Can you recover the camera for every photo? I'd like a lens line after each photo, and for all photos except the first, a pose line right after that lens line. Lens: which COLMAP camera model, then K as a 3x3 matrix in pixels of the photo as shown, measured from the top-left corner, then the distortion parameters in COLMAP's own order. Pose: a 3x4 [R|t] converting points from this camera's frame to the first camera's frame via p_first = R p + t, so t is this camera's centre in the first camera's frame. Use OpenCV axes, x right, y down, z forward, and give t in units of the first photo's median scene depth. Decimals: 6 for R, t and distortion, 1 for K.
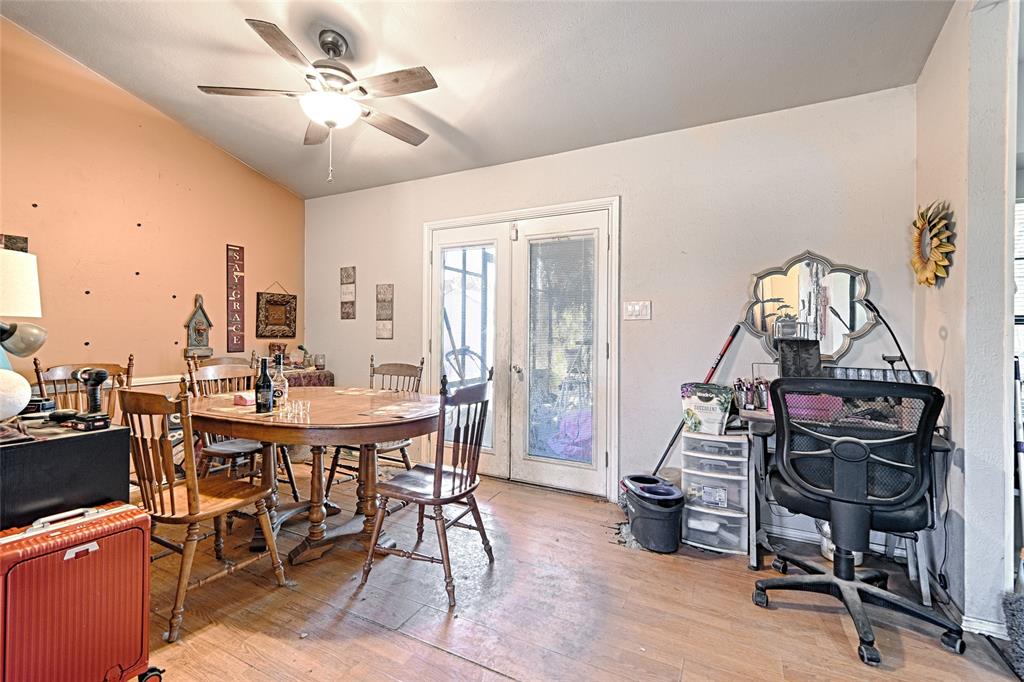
lens RADIAL K [[468.3, 0, 503.6], [0, 468.3, 333.6], [0, 0, 1]] dist [0.003914, 0.000862]
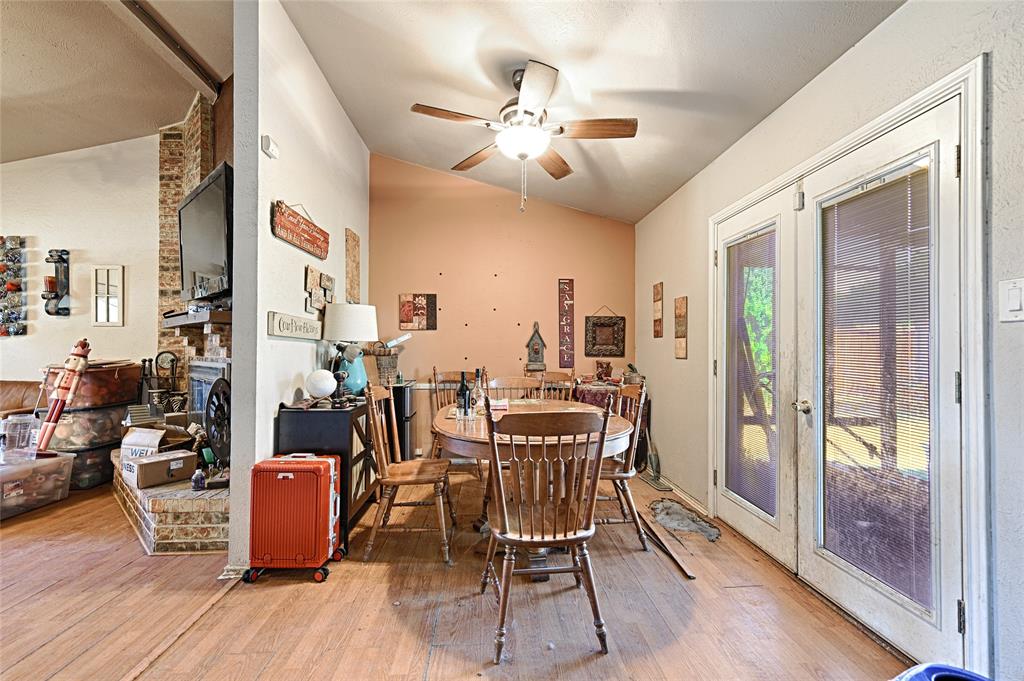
lens RADIAL K [[434.0, 0, 504.3], [0, 434.0, 346.5], [0, 0, 1]] dist [-0.001632, -0.000467]
pose [[0.501092, -0.010590, -0.865329, 0.328564], [-0.005793, 0.999862, -0.015591, 0.003322], [0.865375, 0.012826, 0.500961, 0.333095]]
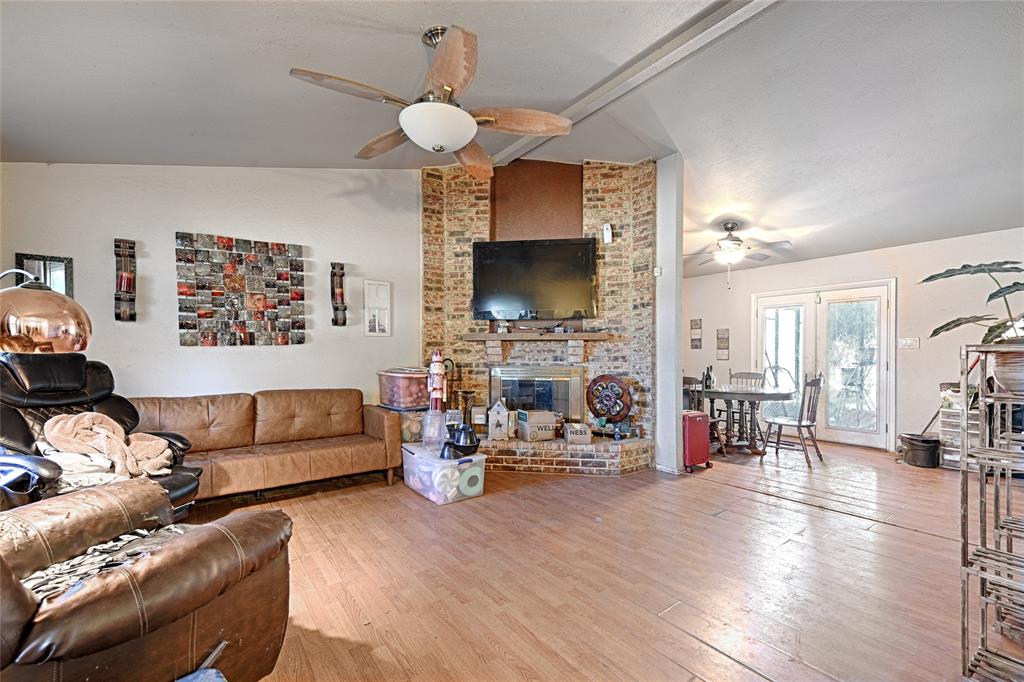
lens RADIAL K [[468.3, 0, 489.0], [0, 468.3, 358.6], [0, 0, 1]] dist [0.003914, 0.000862]
pose [[0.896066, -0.001116, -0.443919, -0.292213], [0.002298, 0.999995, 0.002126, 0.000724], [0.443915, -0.002925, 0.896064, -1.086729]]
